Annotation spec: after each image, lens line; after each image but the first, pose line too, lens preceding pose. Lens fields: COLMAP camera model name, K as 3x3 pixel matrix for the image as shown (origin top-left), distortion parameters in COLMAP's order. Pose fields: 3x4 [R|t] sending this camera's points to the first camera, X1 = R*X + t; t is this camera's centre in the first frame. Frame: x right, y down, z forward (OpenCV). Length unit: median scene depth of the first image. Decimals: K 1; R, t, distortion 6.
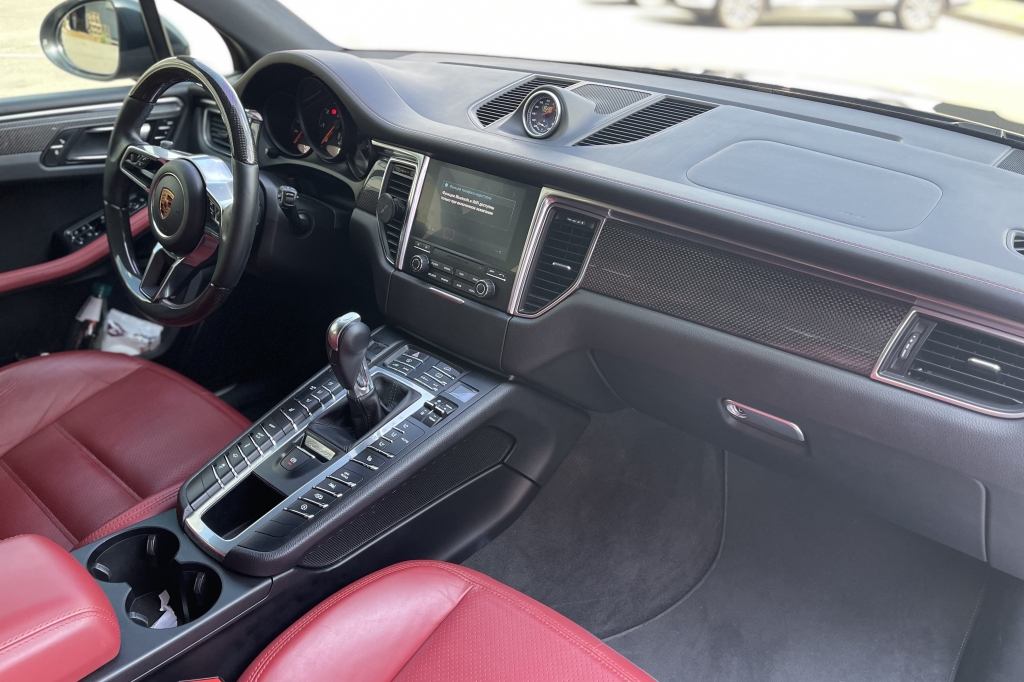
lens RADIAL K [[765.4, 0, 513.1], [0, 765.4, 343.0], [0, 0, 1]] dist [0.029341, -0.010500]
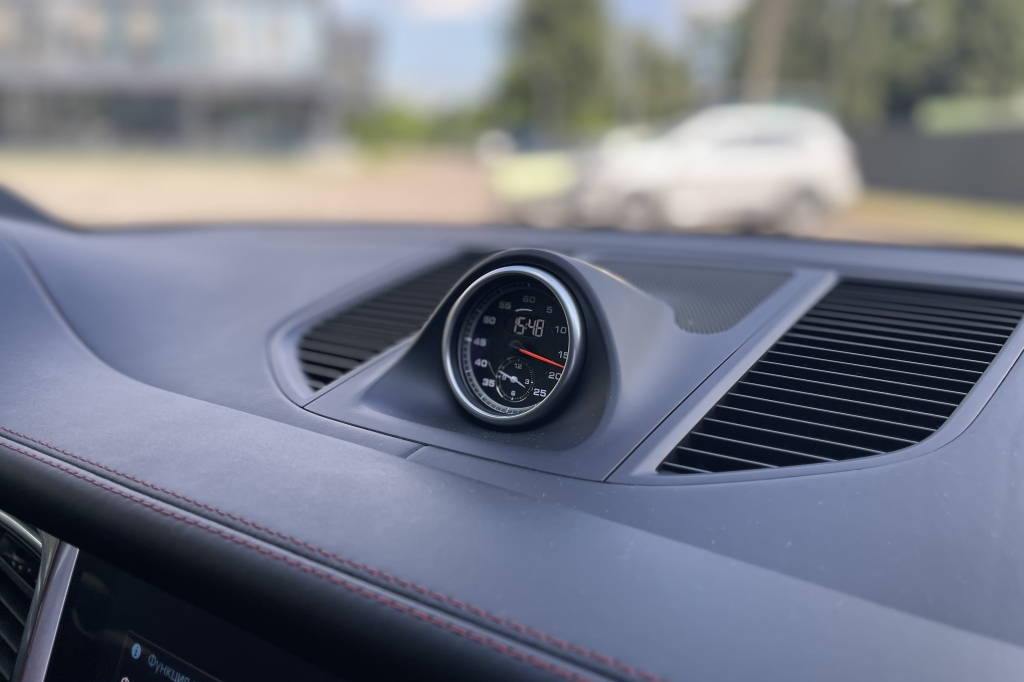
lens RADIAL K [[765.4, 0, 514.5], [0, 765.4, 339.2], [0, 0, 1]] dist [0.029341, -0.010500]
pose [[0.991320, -0.045169, 0.123471, 0.003598], [0.076325, 0.962392, -0.260723, -0.226699], [-0.107051, 0.267884, 0.957485, 0.730472]]
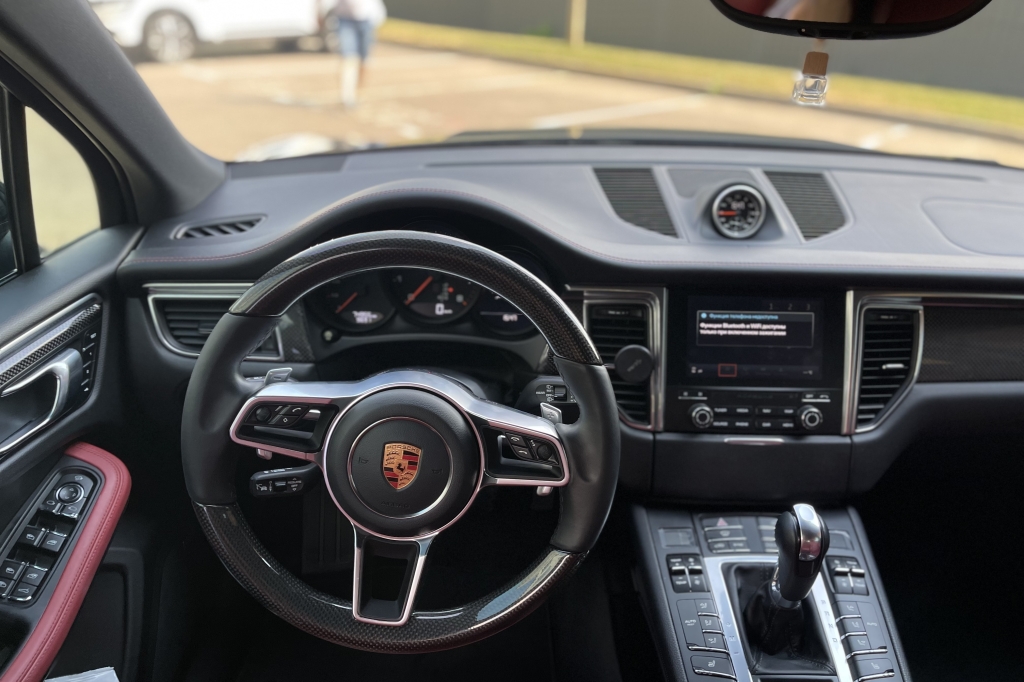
lens RADIAL K [[765.4, 0, 514.5], [0, 765.4, 340.5], [0, 0, 1]] dist [0.029341, -0.010500]
pose [[0.751597, -0.288460, 0.593205, -0.738868], [0.306733, 0.949004, 0.072842, -0.302812], [-0.583967, 0.127208, 0.801749, 0.456042]]
